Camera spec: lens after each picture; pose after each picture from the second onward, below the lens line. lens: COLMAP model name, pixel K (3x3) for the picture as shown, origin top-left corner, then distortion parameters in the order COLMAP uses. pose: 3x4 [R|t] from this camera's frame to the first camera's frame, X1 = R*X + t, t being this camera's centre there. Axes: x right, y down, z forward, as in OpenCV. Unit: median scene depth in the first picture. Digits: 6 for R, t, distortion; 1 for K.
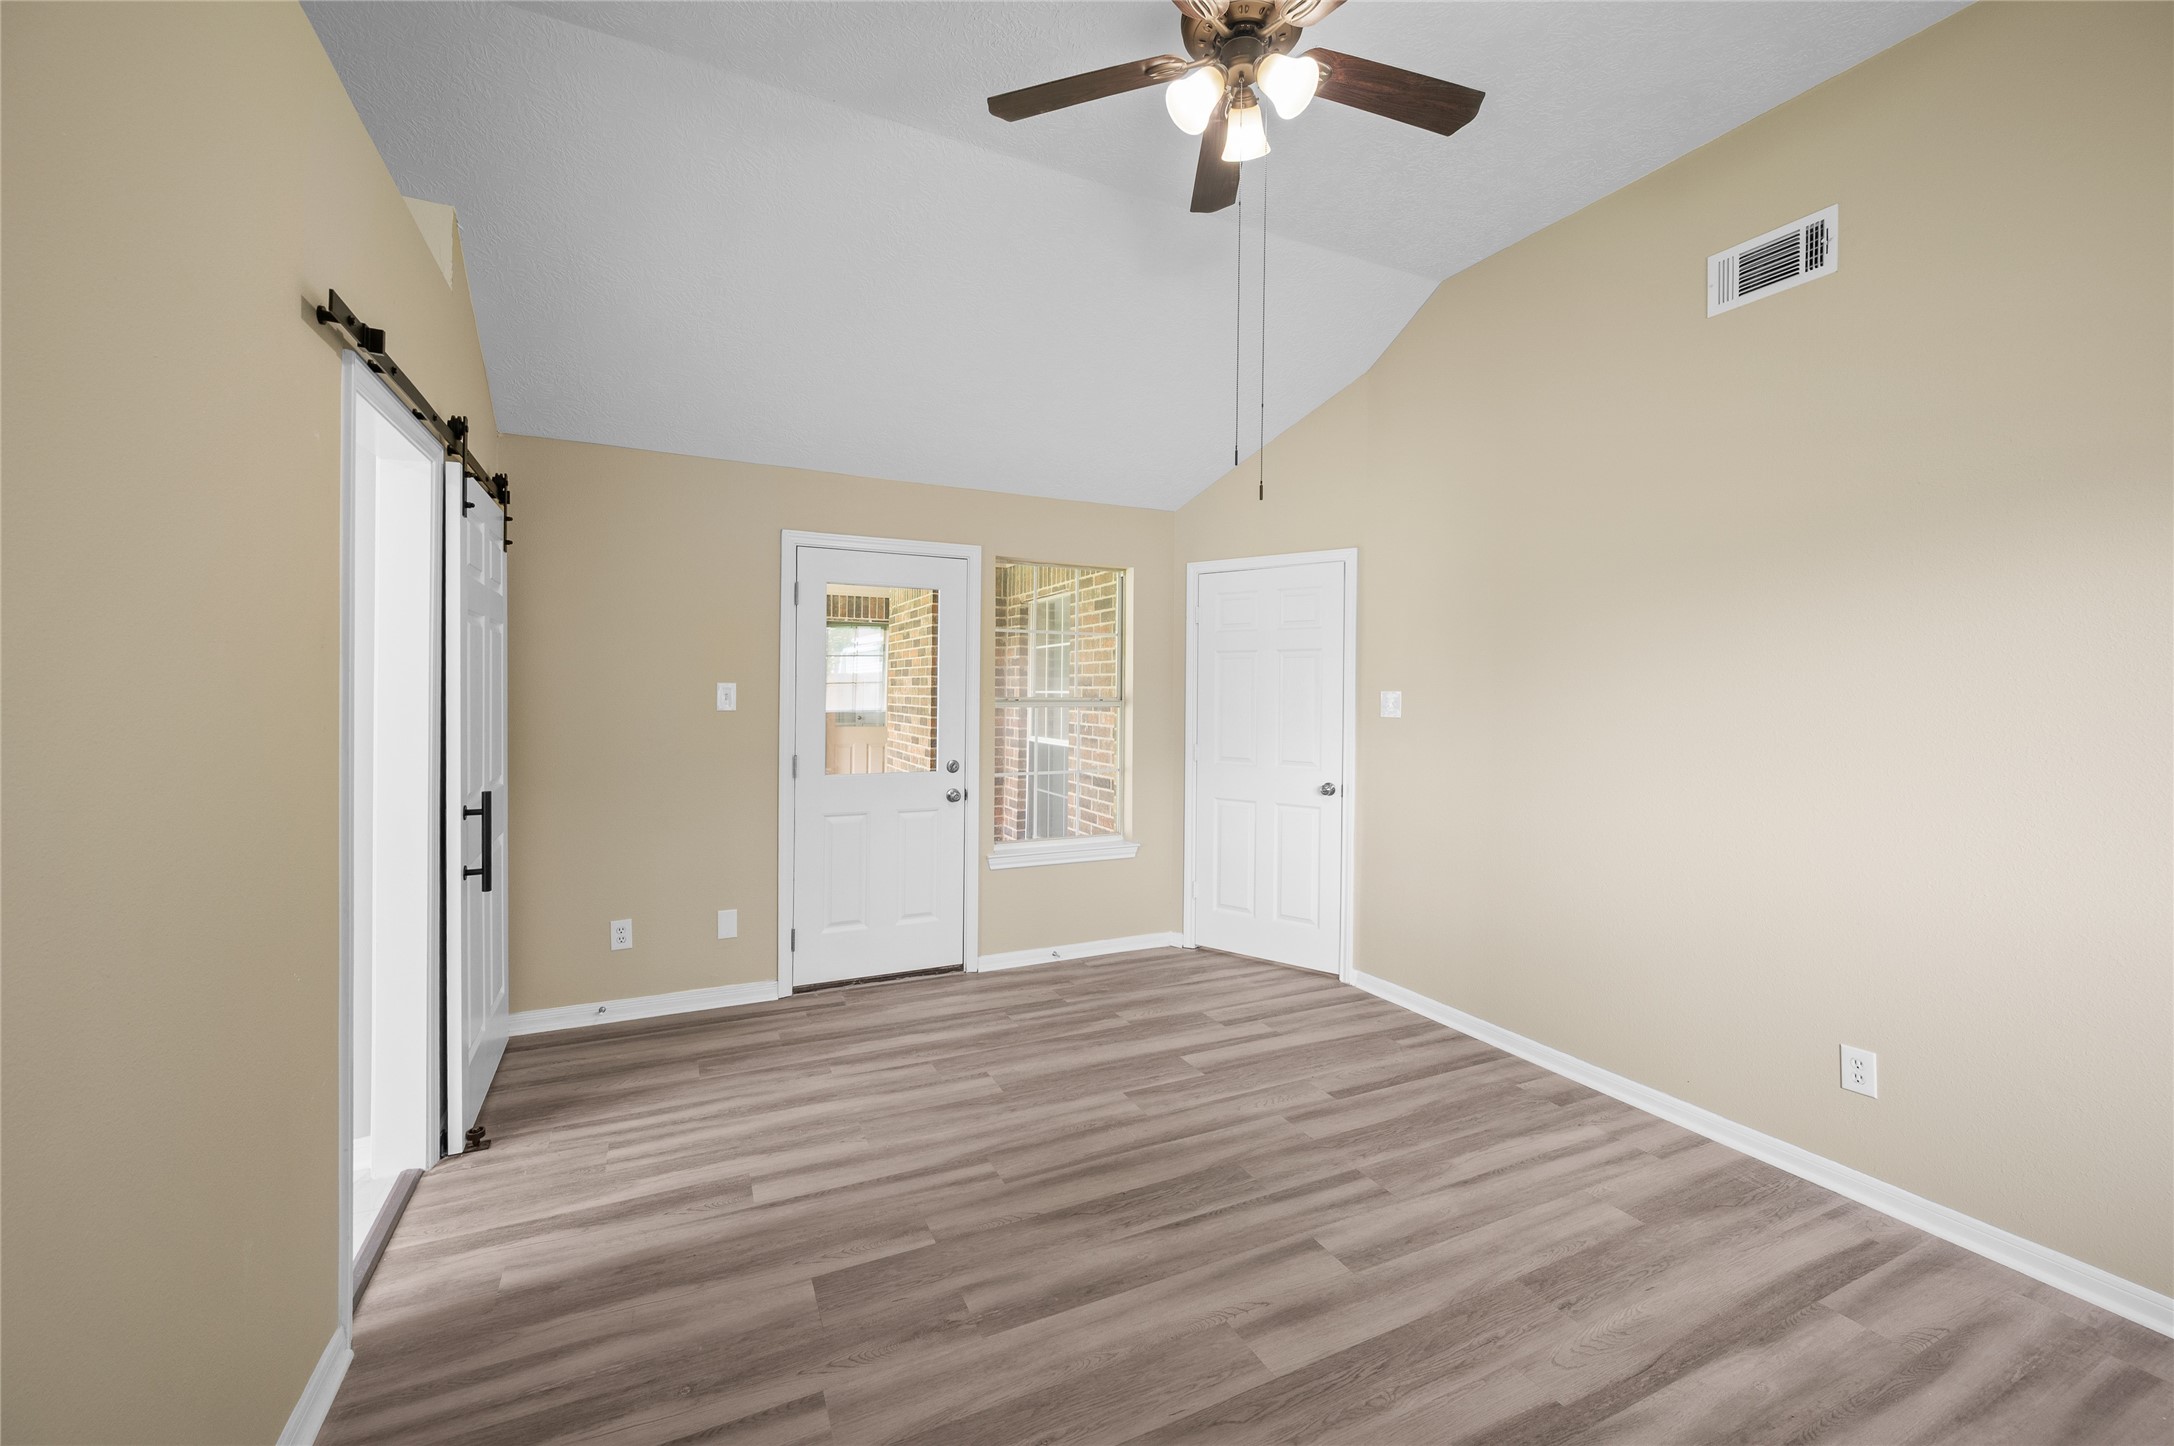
lens RADIAL K [[868.9, 0, 1077.4], [0, 868.9, 700.3], [0, 0, 1]] dist [-0.002426, 0.000279]
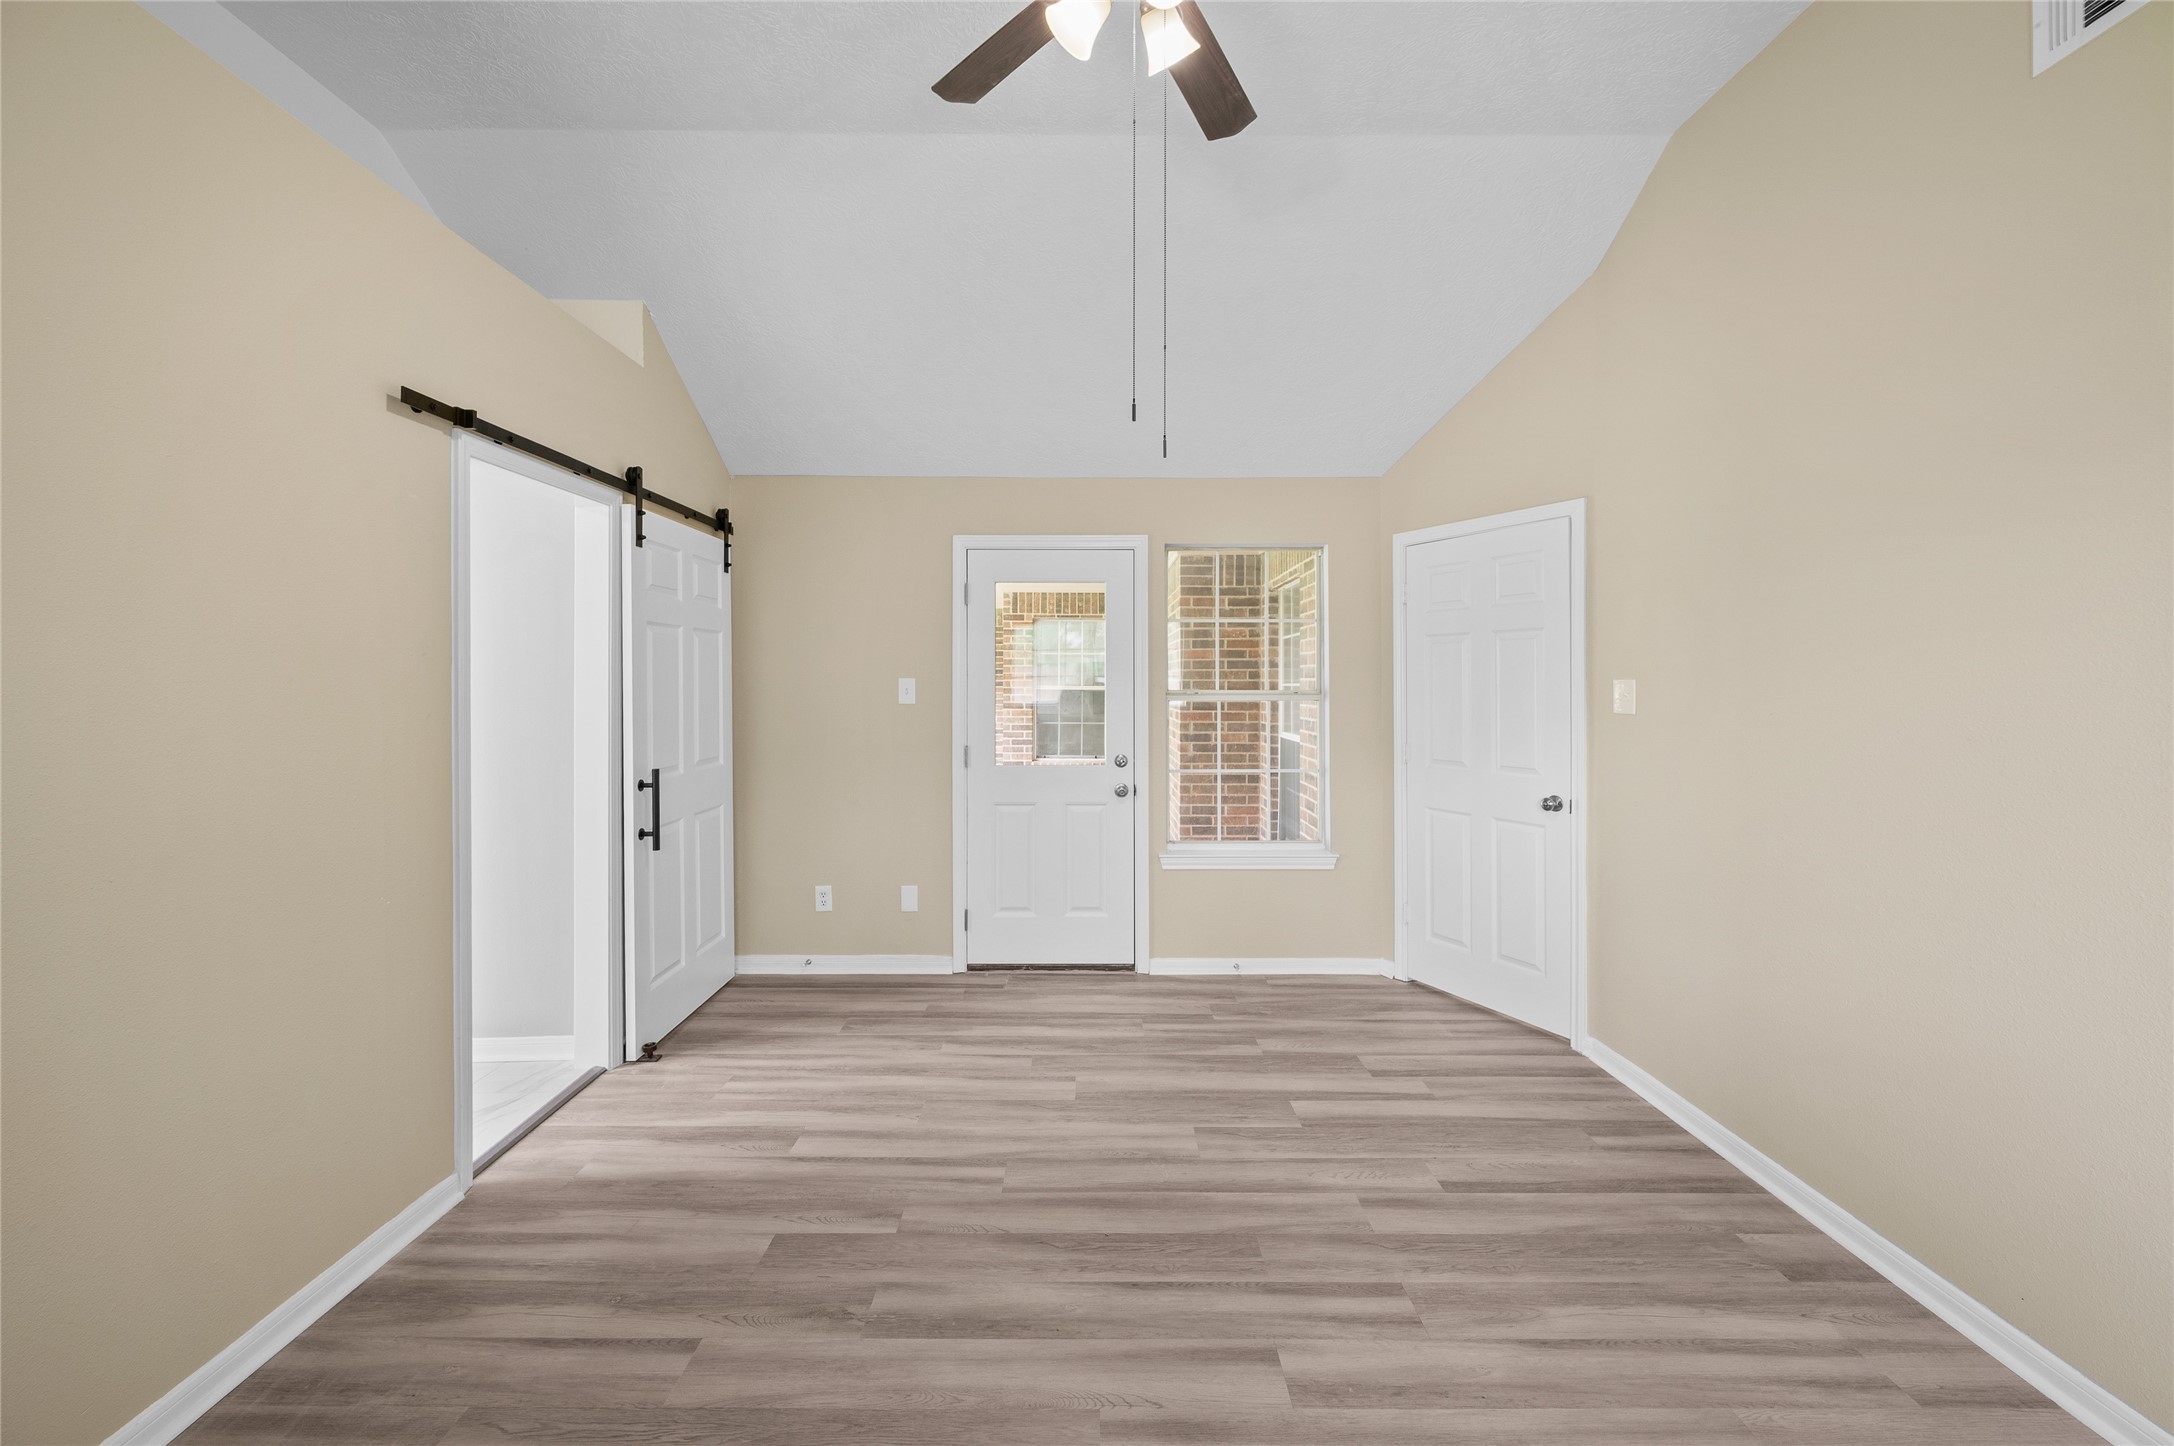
lens RADIAL K [[868.9, 0, 1085.9], [0, 868.9, 686.2], [0, 0, 1]] dist [-0.002426, 0.000279]
pose [[0.902131, -0.007340, -0.431400, 0.371682], [0.003011, 0.999938, -0.010717, 0.002952], [0.431452, 0.008370, 0.902097, 0.143628]]
